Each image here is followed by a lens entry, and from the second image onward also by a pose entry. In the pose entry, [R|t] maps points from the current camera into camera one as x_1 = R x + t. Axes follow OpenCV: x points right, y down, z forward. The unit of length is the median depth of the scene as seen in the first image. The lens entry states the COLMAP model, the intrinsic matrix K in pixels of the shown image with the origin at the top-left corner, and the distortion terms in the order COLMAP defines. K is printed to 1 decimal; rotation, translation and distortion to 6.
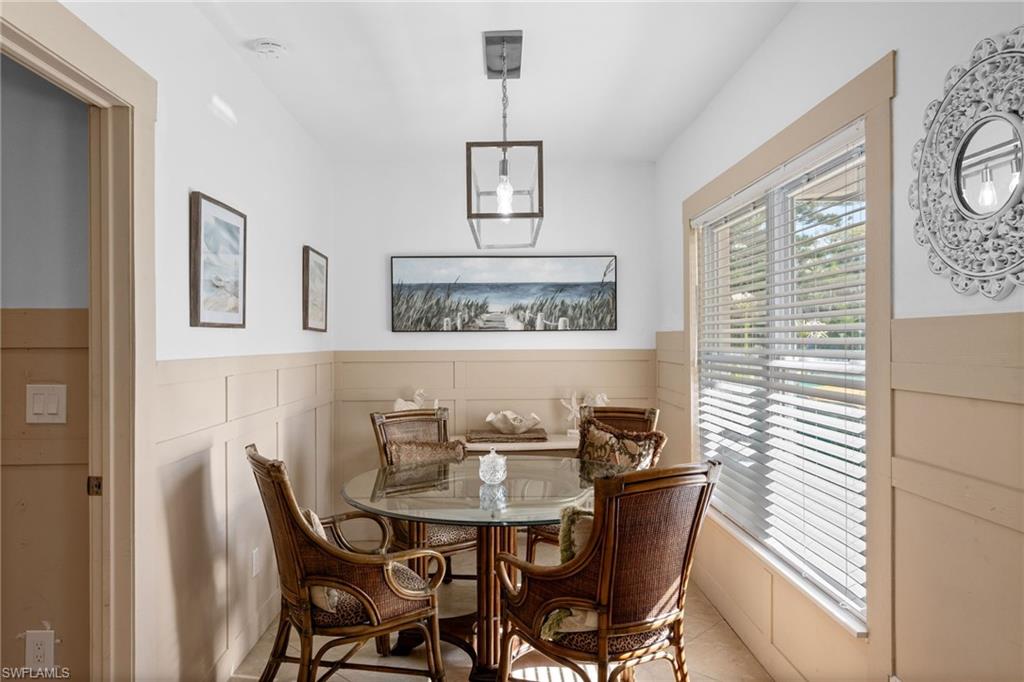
lens RADIAL K [[657.3, 0, 517.7], [0, 657.3, 341.5], [0, 0, 1]] dist [-0.076586, 0.070517]
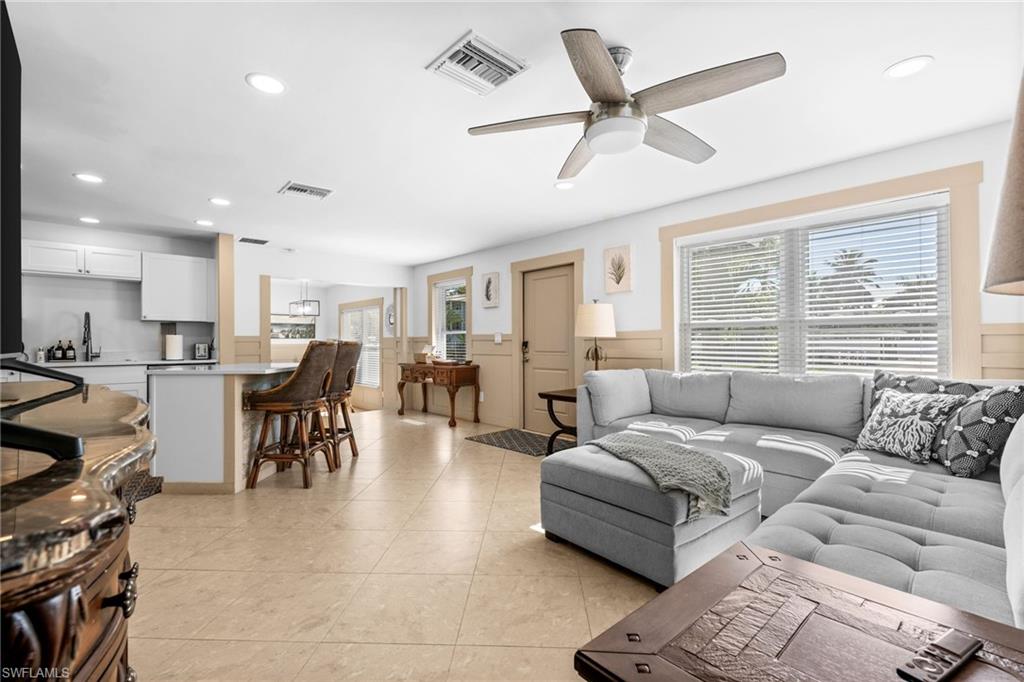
lens RADIAL K [[421.7, 0, 486.8], [0, 421.7, 342.3], [0, 0, 1]] dist [-0.003284, -0.000329]
pose [[0.777911, 0.003039, 0.628367, -0.511132], [-0.001049, 0.999993, -0.003538, 0.008795], [-0.628373, 0.002093, 0.777909, -1.187963]]
